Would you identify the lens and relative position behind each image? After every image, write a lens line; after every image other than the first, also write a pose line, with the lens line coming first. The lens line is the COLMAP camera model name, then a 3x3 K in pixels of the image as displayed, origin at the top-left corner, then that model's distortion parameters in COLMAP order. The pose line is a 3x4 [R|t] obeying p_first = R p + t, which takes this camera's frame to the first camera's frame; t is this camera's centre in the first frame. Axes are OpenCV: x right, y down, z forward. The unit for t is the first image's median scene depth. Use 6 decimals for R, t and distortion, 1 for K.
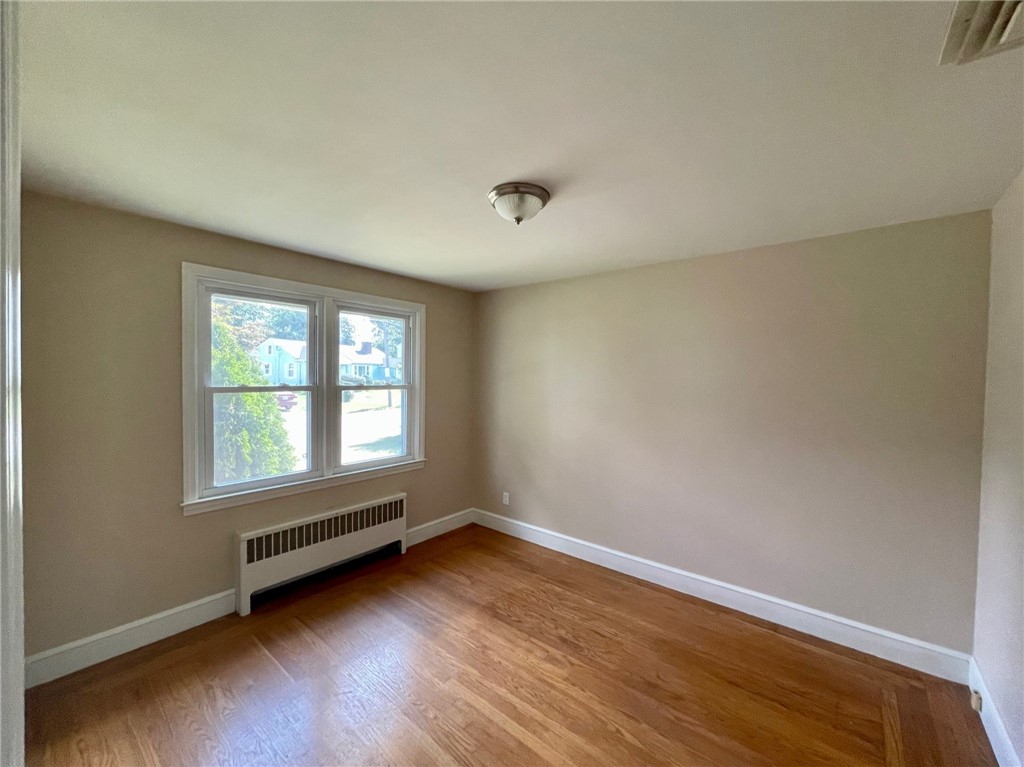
lens RADIAL K [[411.3, 0, 509.9], [0, 411.3, 384.0], [0, 0, 1]] dist [-0.007044, 0.002054]
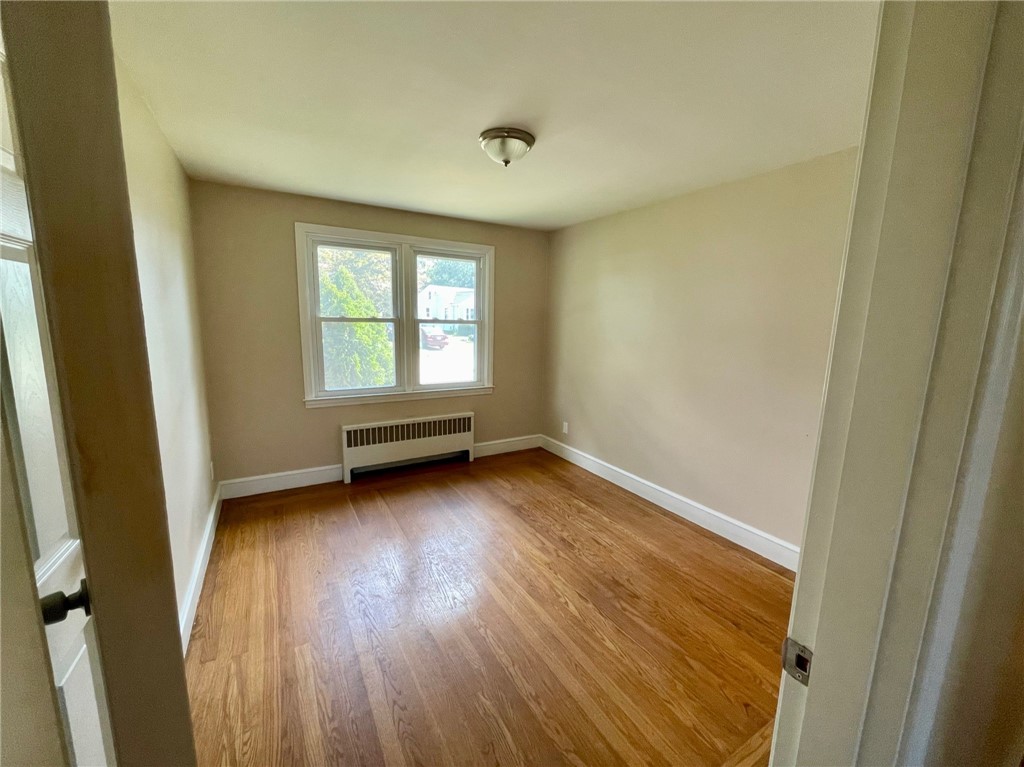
lens RADIAL K [[411.3, 0, 512.6], [0, 411.3, 383.6], [0, 0, 1]] dist [-0.007044, 0.002054]
pose [[0.939816, 0.062015, -0.336006, 0.296232], [-0.017866, 0.990965, 0.132926, 0.029344], [0.341214, -0.118923, 0.932433, -0.064986]]
